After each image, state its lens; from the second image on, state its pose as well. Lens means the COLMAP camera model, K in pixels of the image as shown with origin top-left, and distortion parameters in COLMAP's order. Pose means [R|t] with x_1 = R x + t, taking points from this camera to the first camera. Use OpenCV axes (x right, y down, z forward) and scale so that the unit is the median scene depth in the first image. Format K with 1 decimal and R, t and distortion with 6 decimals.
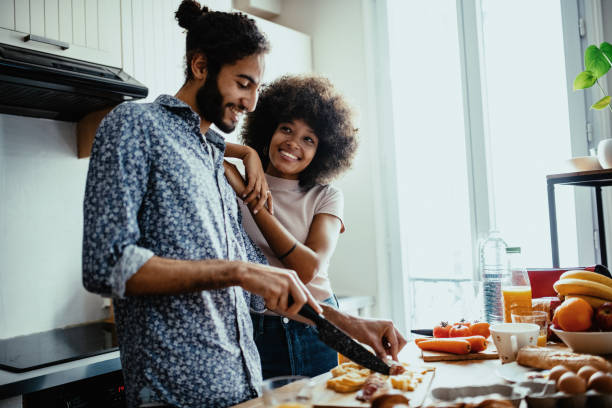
lens RADIAL K [[584.6, 0, 306.0], [0, 584.6, 204.0], [0, 0, 1]] dist [-0.013652, 0.009459]
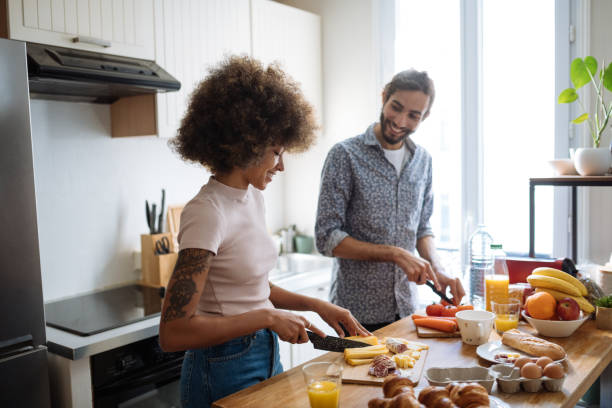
lens RADIAL K [[584.6, 0, 306.0], [0, 584.6, 204.0], [0, 0, 1]] dist [-0.013652, 0.009459]
pose [[0.999499, 0.024870, 0.019554, -0.063543], [-0.026921, 0.993256, 0.112772, -0.133185], [-0.016618, -0.113242, 0.993428, -0.180766]]
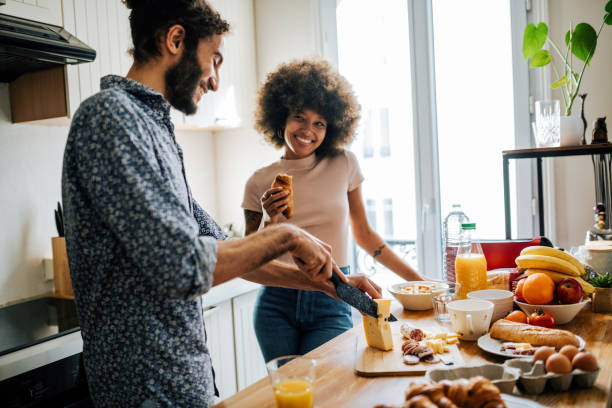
lens RADIAL K [[584.6, 0, 306.0], [0, 584.6, 204.0], [0, 0, 1]] dist [-0.013652, 0.009459]
pose [[0.988713, -0.008860, 0.149562, -0.106493], [-0.004603, 0.995982, 0.089437, -0.052405], [-0.149753, -0.089116, 0.984699, 0.015635]]
